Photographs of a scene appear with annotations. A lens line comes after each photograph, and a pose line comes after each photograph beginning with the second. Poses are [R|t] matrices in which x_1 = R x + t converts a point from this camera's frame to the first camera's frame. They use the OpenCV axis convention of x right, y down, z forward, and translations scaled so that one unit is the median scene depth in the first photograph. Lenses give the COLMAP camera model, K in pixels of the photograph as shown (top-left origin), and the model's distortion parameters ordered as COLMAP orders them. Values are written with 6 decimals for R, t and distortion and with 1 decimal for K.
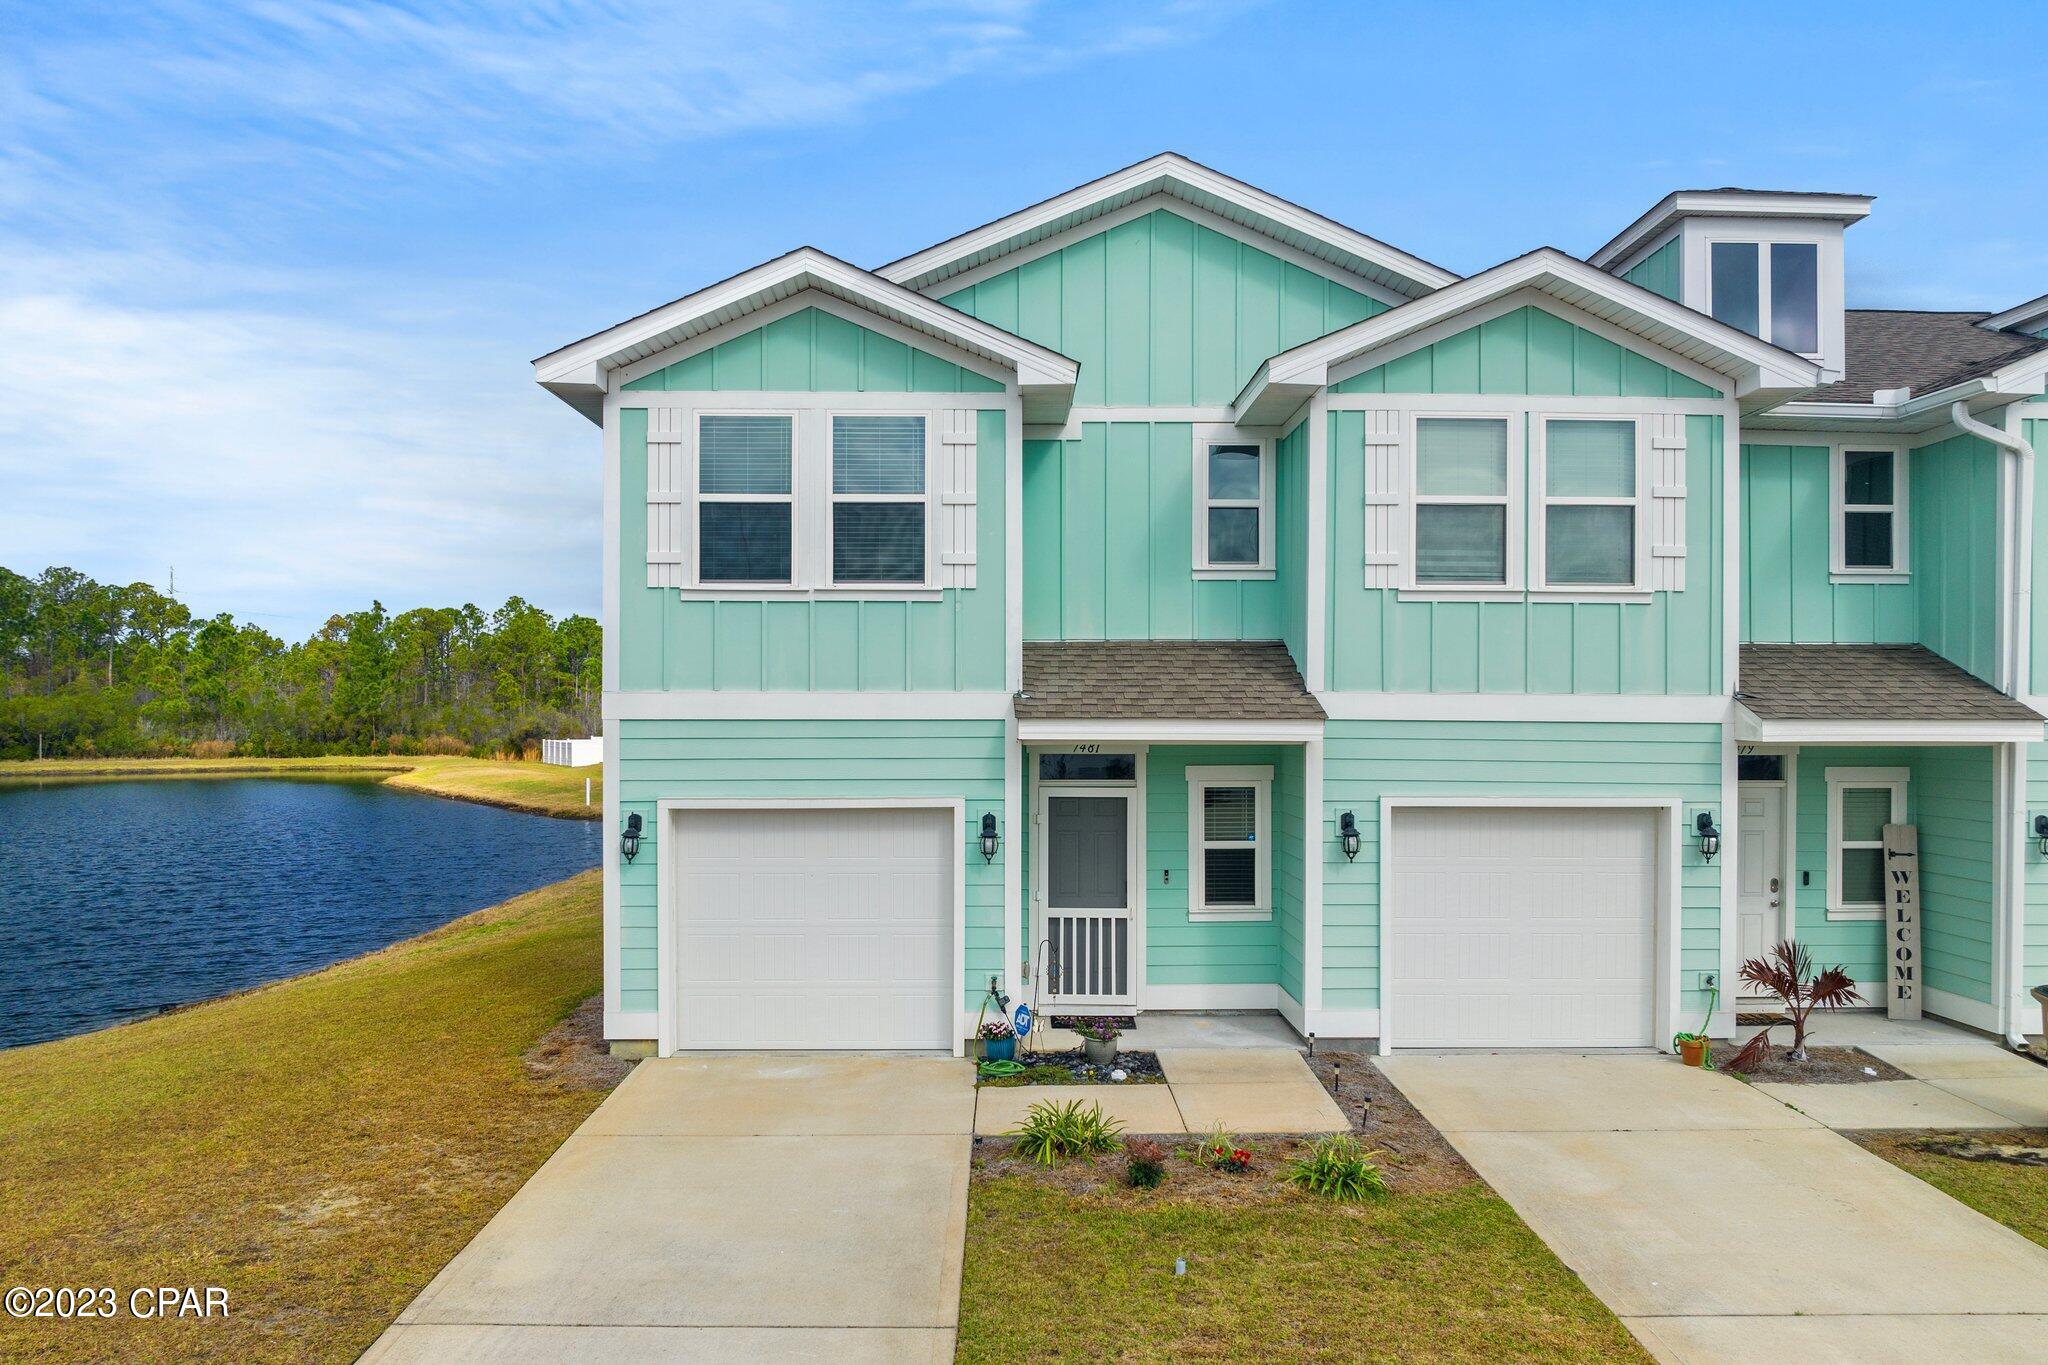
lens RADIAL K [[1437.2, 0, 1018.1], [0, 1437.2, 711.6], [0, 0, 1]] dist [-0.026488, -0.003286]
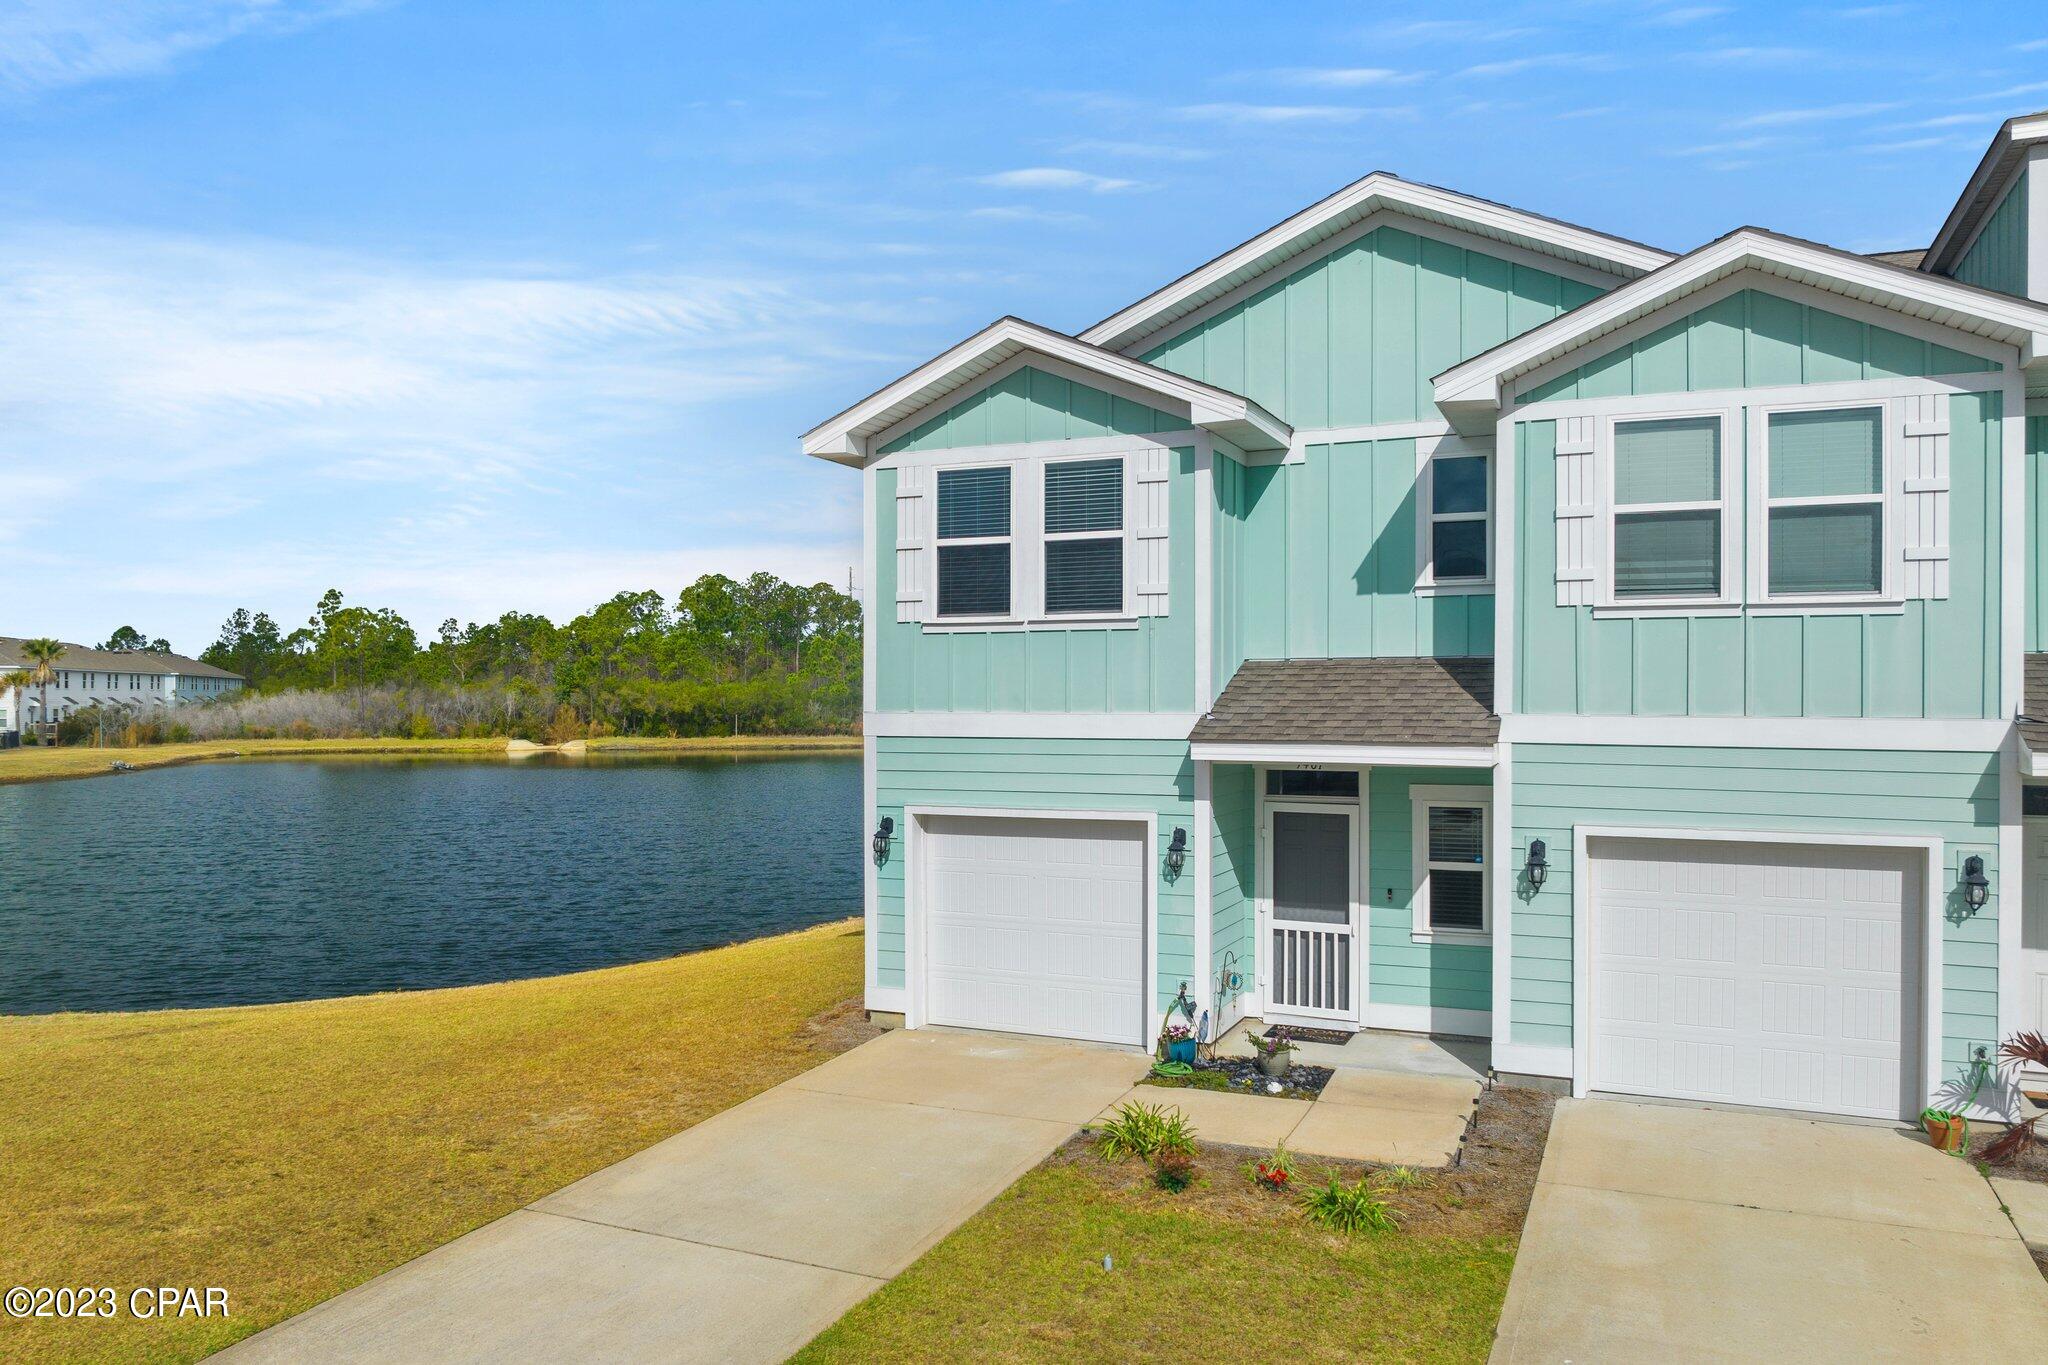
lens RADIAL K [[1444.3, 0, 1024.0], [0, 1444.3, 682.5], [0, 0, 1]] dist [-0.028328, -0.000027]
pose [[0.909510, -0.005560, -0.415645, 0.317324], [0.003475, 0.999977, -0.005773, -0.030566], [0.415668, 0.003806, 0.909509, -0.017027]]
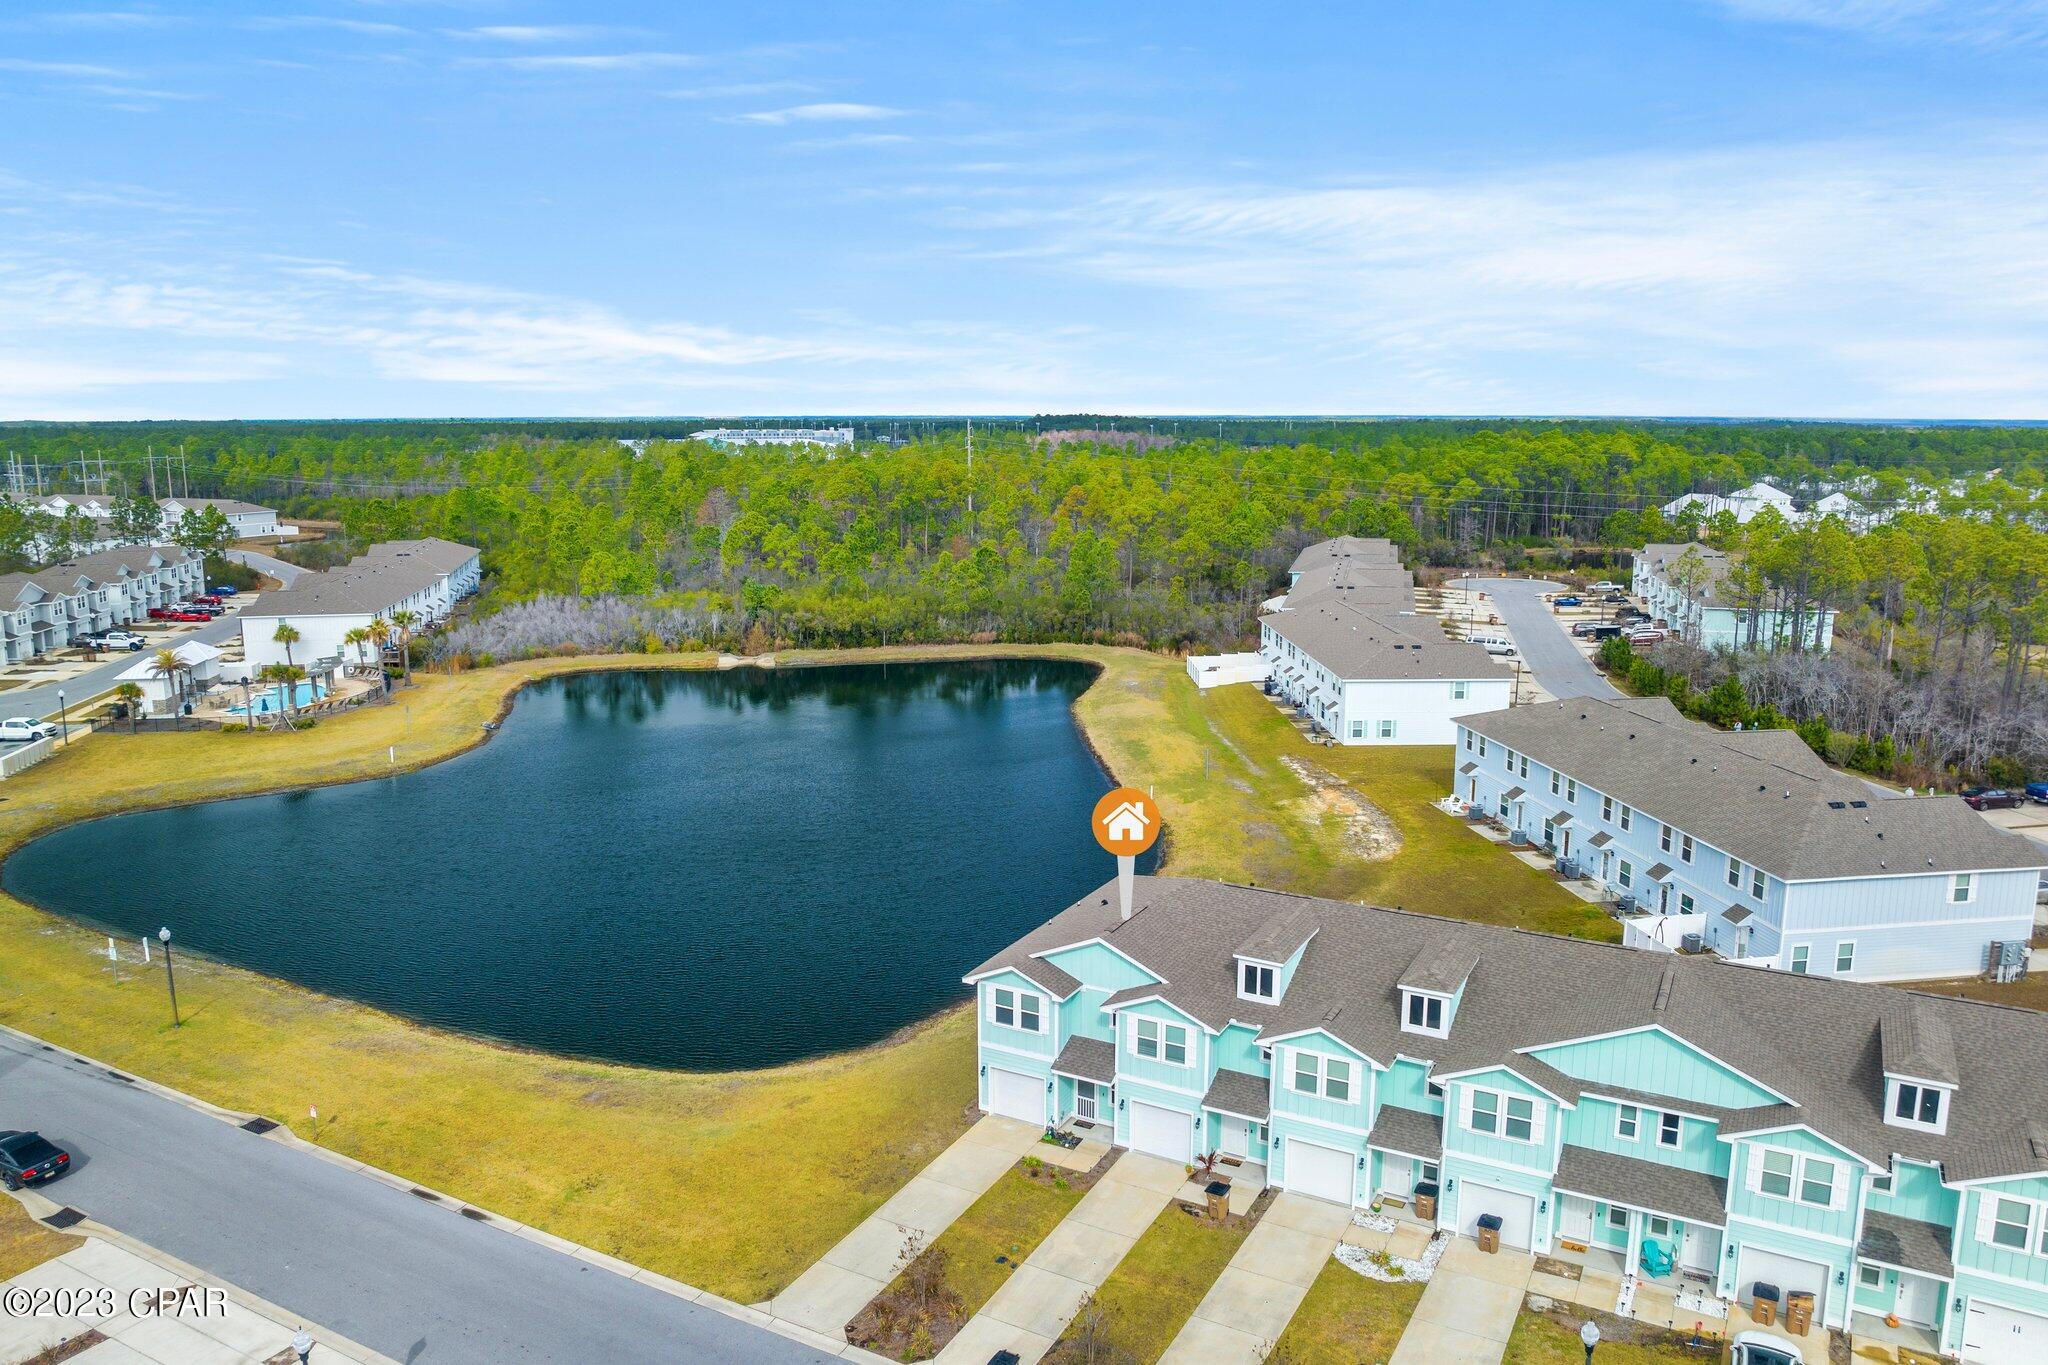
lens RADIAL K [[1444.3, 0, 1024.0], [0, 1444.3, 682.5], [0, 0, 1]] dist [-0.028328, -0.000027]
pose [[0.872357, 0.085189, -0.481390, 1.999841], [0.004114, 0.983386, 0.181479, -2.010746], [0.488852, -0.160295, 0.857513, -2.763208]]
